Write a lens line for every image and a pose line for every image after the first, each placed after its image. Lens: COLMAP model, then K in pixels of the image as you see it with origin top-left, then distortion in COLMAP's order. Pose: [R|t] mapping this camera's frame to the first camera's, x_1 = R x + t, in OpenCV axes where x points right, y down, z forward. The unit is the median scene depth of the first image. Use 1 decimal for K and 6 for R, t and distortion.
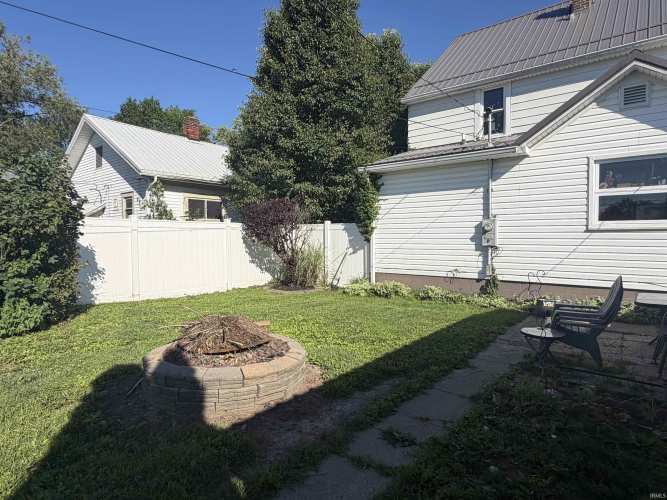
lens RADIAL K [[389.3, 0, 335.0], [0, 389.3, 251.6], [0, 0, 1]] dist [-0.003335, -0.004642]
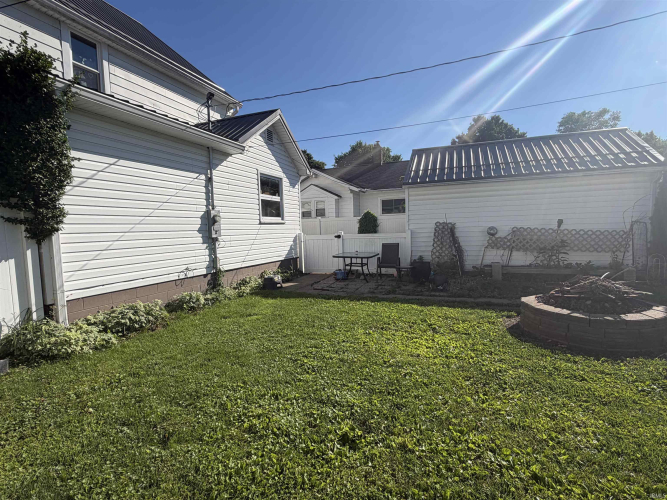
lens RADIAL K [[333.1, 0, 335.1], [0, 333.1, 250.6], [0, 0, 1]] dist [0.001056, 0.000220]
pose [[-0.300787, -0.051194, 0.952316, -0.458883], [0.065104, 0.995127, 0.074058, -0.023072], [-0.951466, 0.084275, -0.295989, 0.912523]]
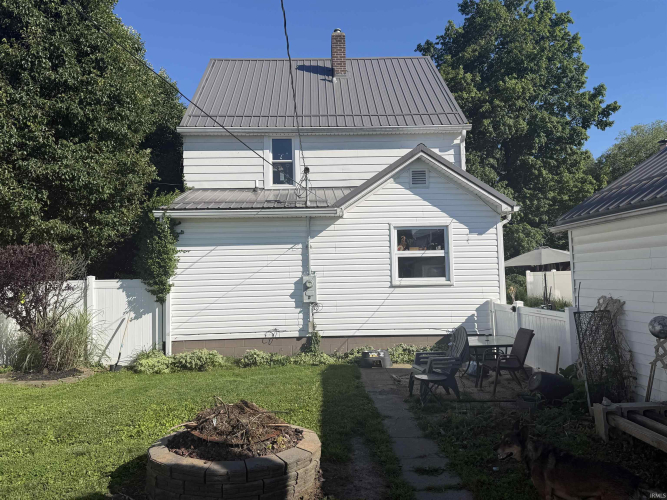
lens RADIAL K [[519.3, 0, 333.5], [0, 519.3, 246.7], [0, 0, 1]] dist [0.079954, -0.024825]
pose [[0.762364, 0.023445, 0.646723, -0.399365], [0.041659, 0.995493, -0.085197, -0.038745], [-0.645806, 0.091893, 0.757951, -0.058298]]
